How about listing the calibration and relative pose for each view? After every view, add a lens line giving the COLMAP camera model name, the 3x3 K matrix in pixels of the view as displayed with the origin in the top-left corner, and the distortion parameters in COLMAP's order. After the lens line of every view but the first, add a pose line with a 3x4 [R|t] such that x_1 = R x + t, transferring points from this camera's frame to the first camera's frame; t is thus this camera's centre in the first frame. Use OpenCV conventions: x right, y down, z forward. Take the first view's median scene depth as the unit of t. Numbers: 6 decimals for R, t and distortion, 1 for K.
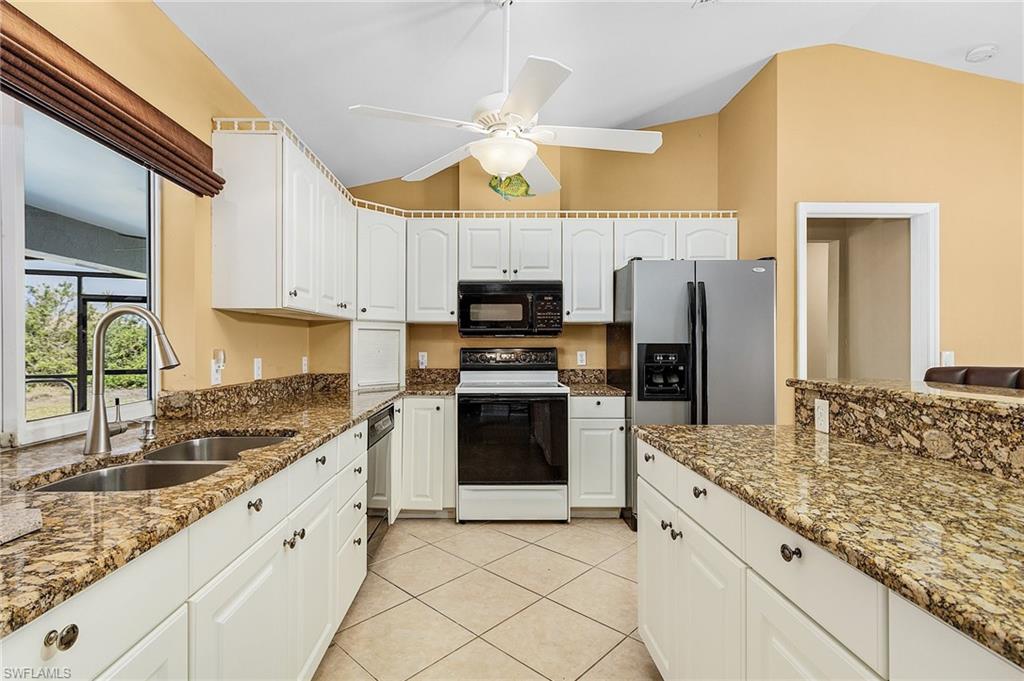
lens RADIAL K [[491.3, 0, 493.1], [0, 491.3, 343.8], [0, 0, 1]] dist [0.004844, -0.001760]
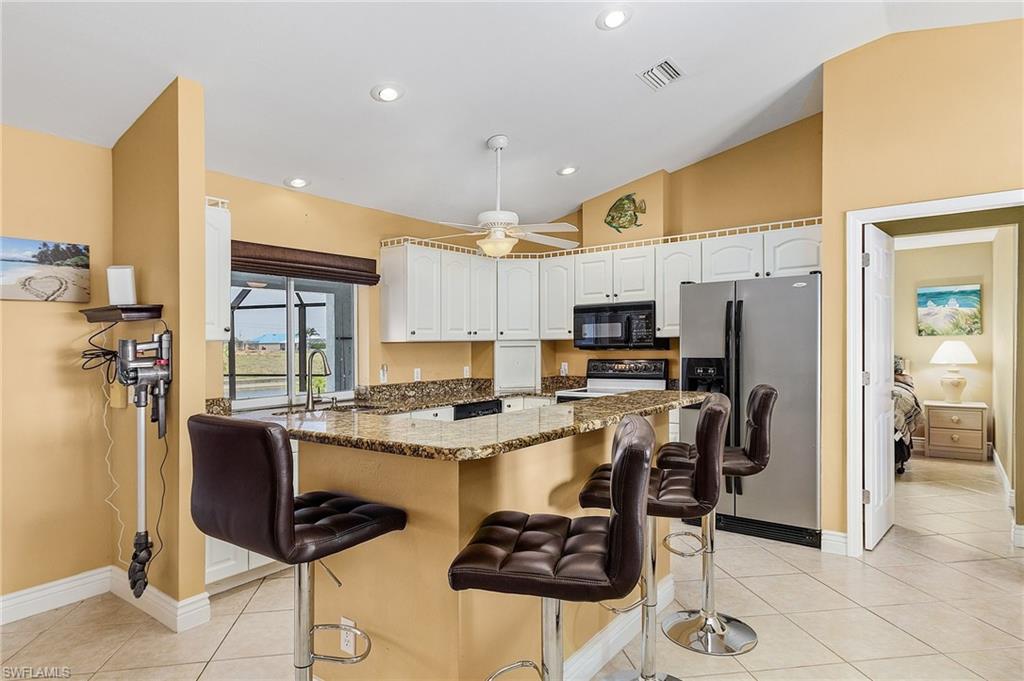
lens RADIAL K [[581.9, 0, 493.4], [0, 581.9, 340.3], [0, 0, 1]] dist [-0.008747, -0.000504]
pose [[0.784990, -0.017931, -0.619248, 0.682102], [0.017842, 0.999821, -0.006334, -0.035217], [0.619251, -0.006076, 0.785170, -0.285260]]
